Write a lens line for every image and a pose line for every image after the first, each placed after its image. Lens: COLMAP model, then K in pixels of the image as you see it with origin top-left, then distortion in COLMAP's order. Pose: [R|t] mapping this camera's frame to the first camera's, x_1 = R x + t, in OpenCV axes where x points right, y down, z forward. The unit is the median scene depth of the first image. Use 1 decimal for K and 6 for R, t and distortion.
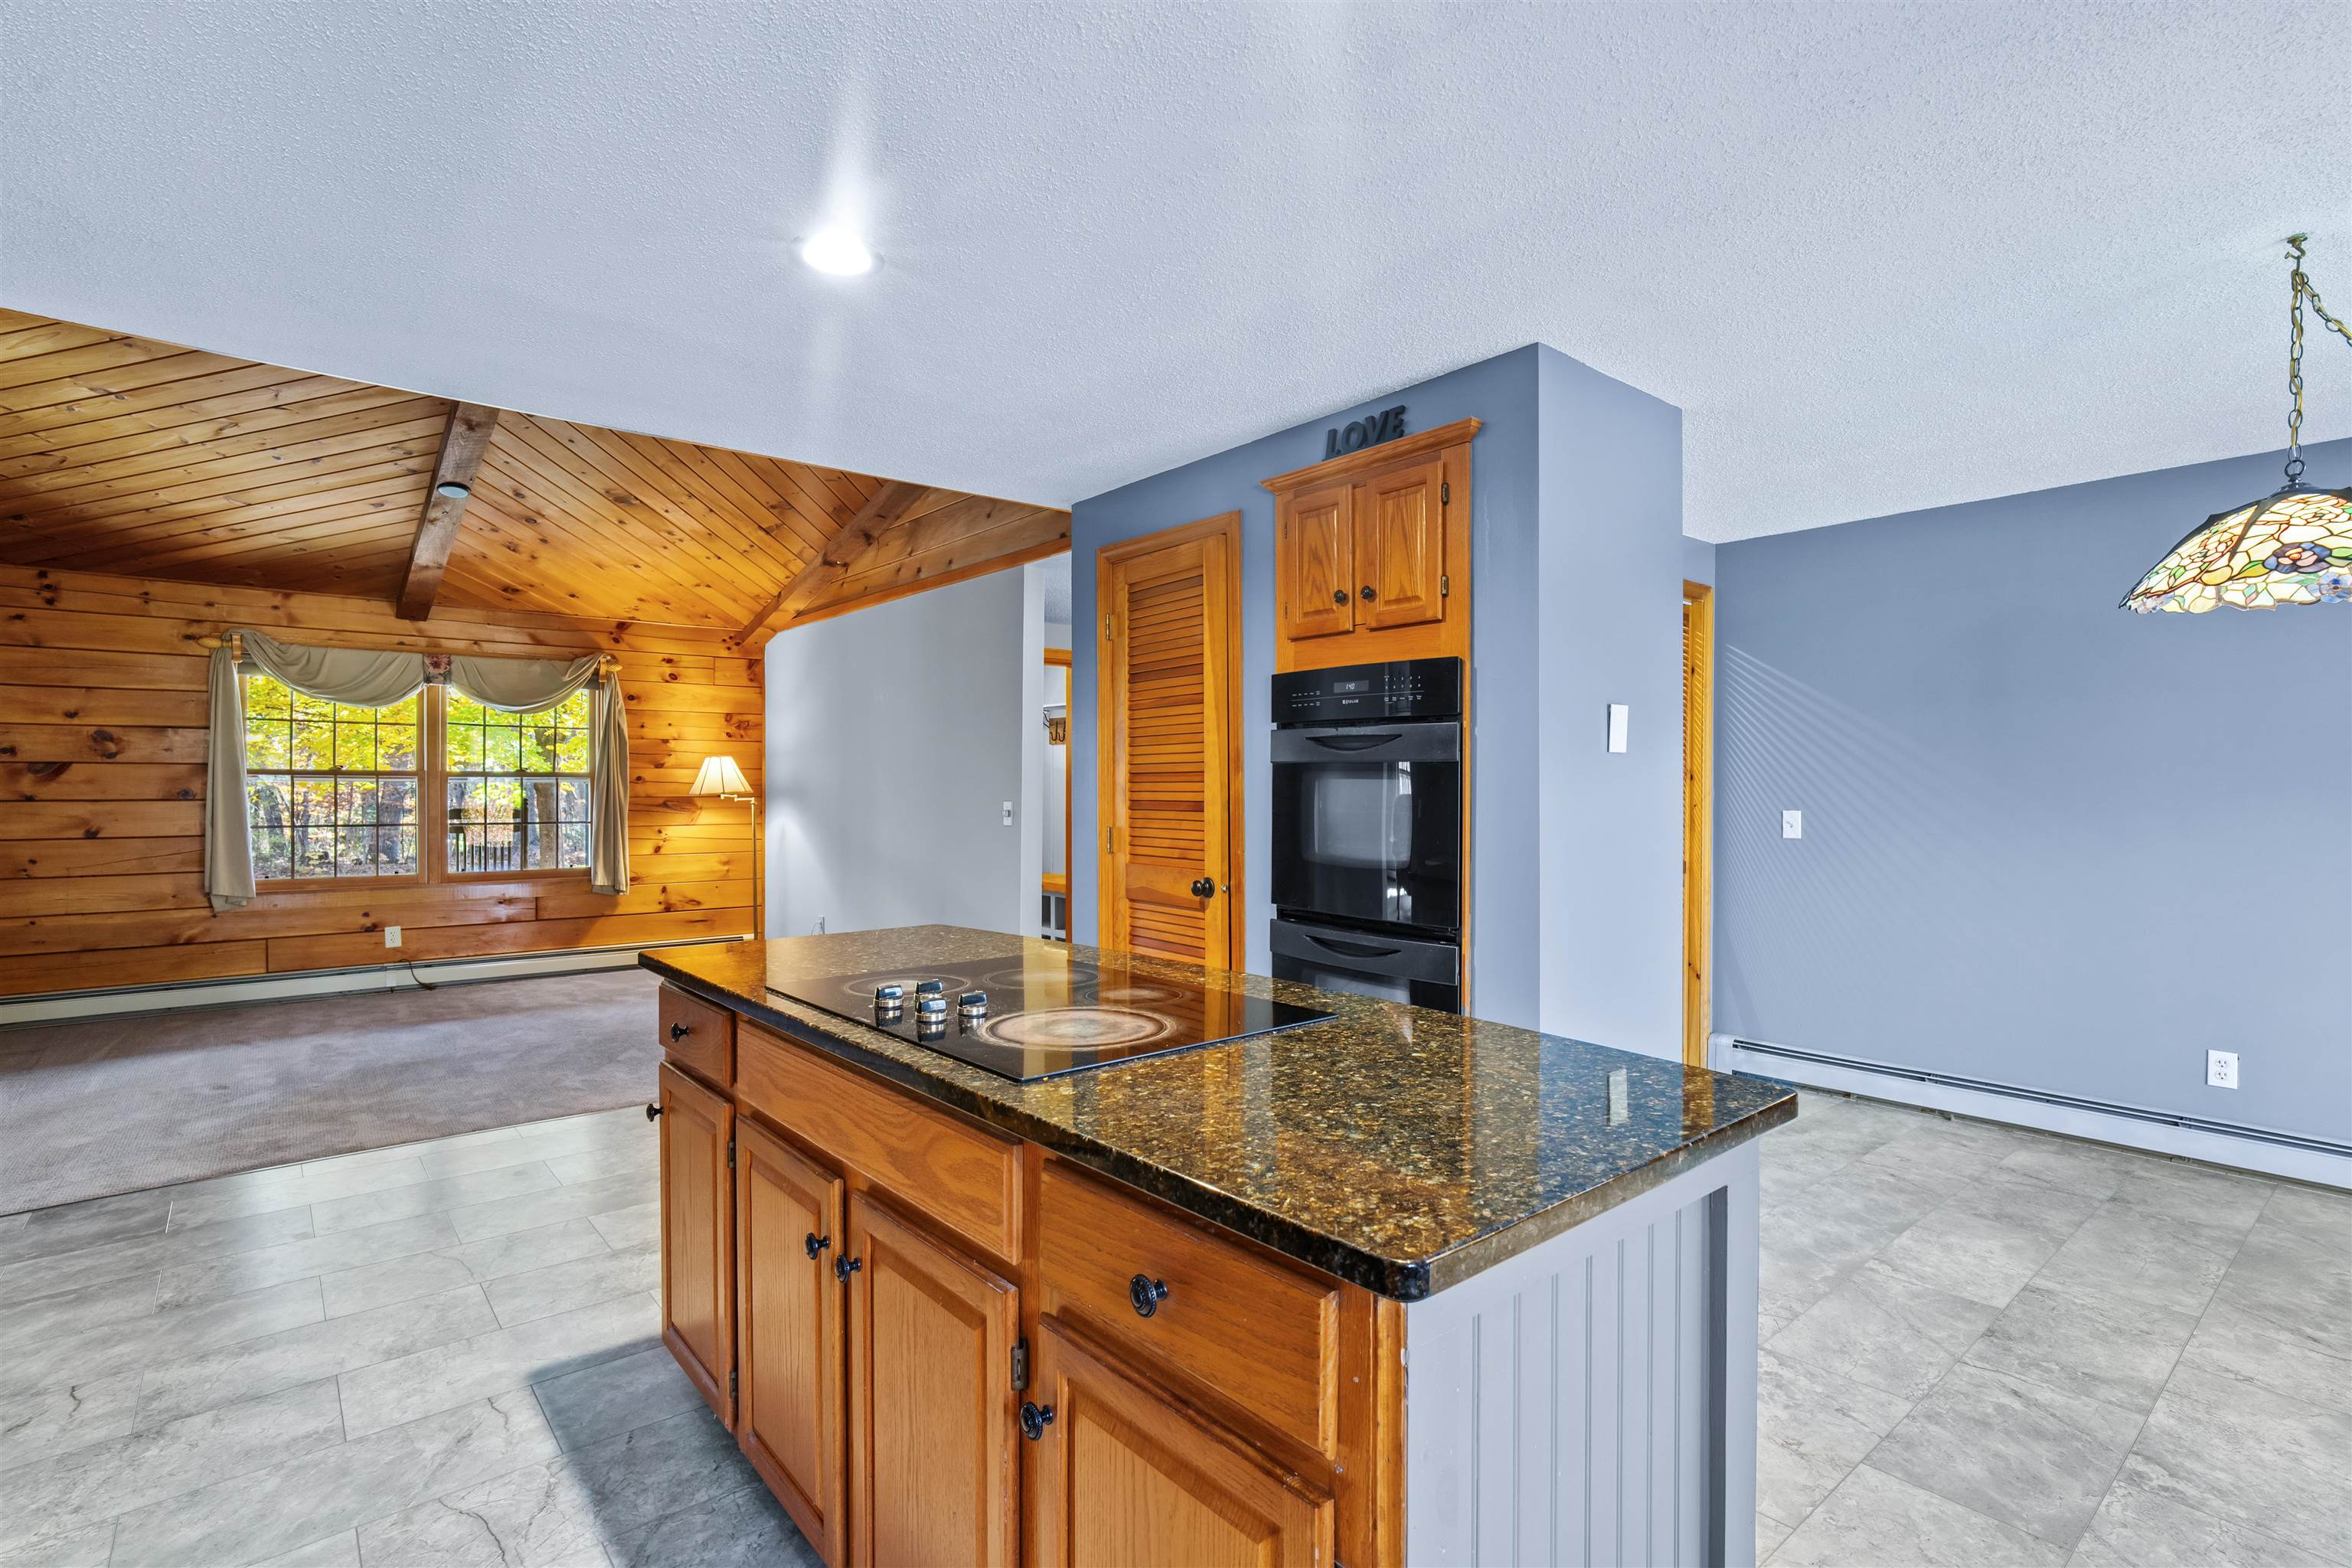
lens RADIAL K [[1118.3, 0, 1179.6], [0, 1118.3, 791.0], [0, 0, 1]] dist [-0.015911, 0.009742]
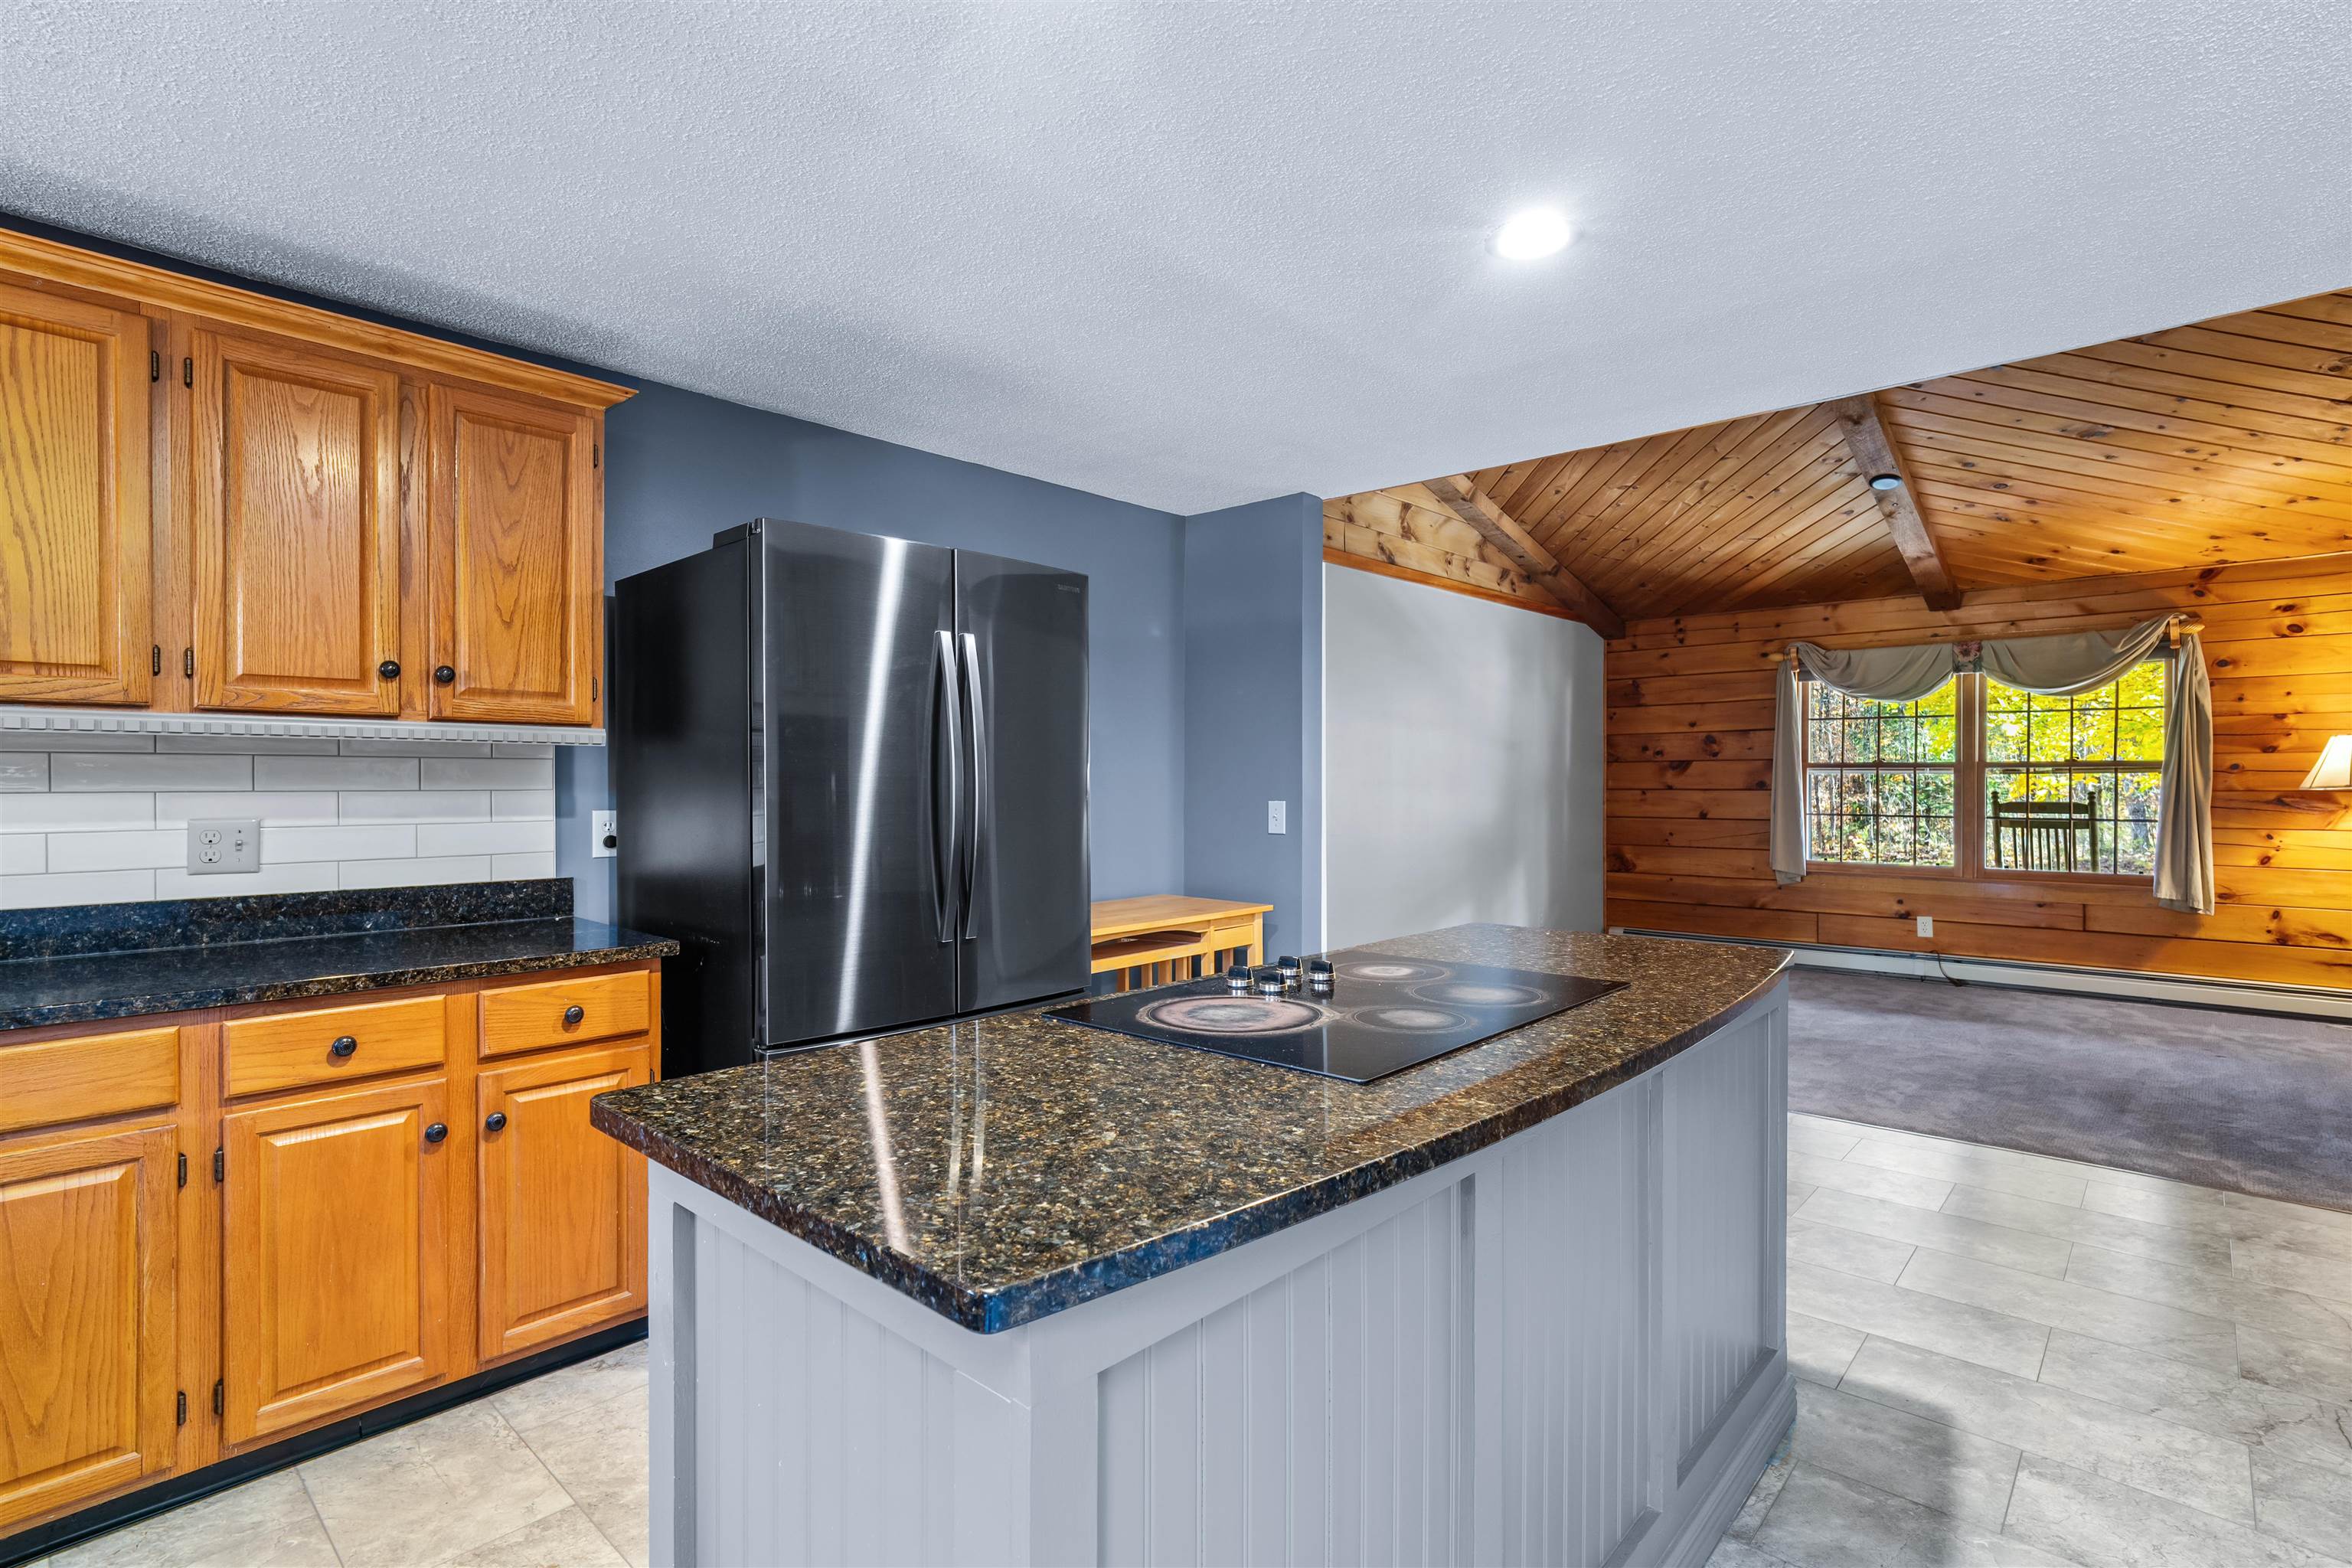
lens RADIAL K [[1118.3, 0, 1161.6], [0, 1118.3, 786.2], [0, 0, 1]] dist [-0.015911, 0.009742]
pose [[0.113075, 0.004742, -0.993575, 0.219227], [-0.001030, 0.999989, 0.004655, -0.000681], [0.993586, 0.000497, 0.113078, 0.195284]]
